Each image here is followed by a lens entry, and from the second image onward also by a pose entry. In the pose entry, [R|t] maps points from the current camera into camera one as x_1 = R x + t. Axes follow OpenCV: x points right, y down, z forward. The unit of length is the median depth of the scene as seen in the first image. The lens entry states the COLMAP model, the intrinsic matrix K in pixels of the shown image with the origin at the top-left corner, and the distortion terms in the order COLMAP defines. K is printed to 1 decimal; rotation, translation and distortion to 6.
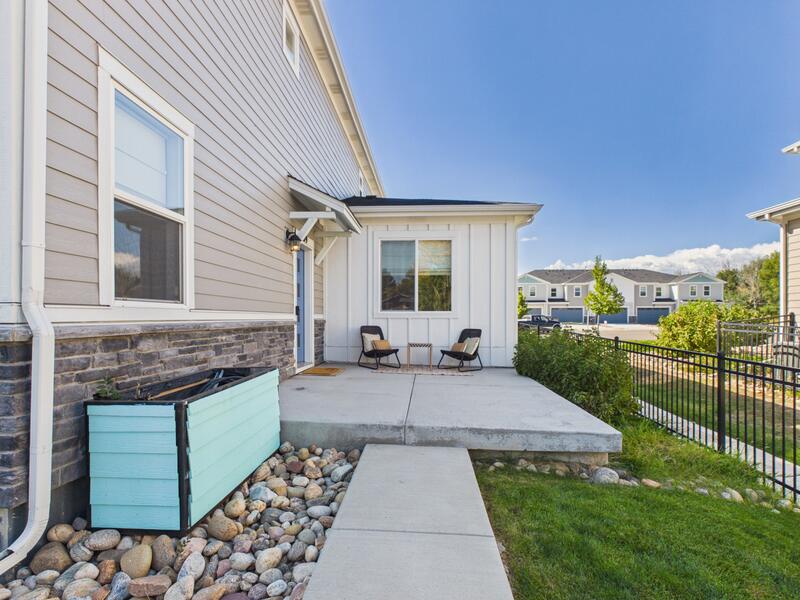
lens RADIAL K [[424.9, 0, 398.3], [0, 424.9, 319.5], [0, 0, 1]] dist [0.001723, 0.000327]
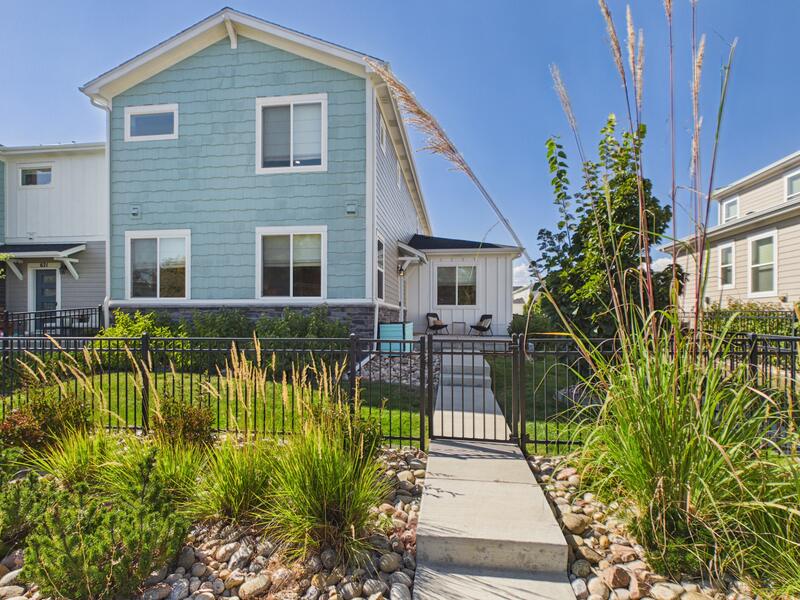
lens RADIAL K [[419.7, 0, 398.2], [0, 419.7, 320.8], [0, 0, 1]] dist [0.002561, 0.000358]
pose [[0.997797, 0.001839, -0.066316, -0.090672], [-0.001859, 0.999998, -0.000236, 0.049933], [0.066315, 0.000359, 0.997799, -0.836832]]
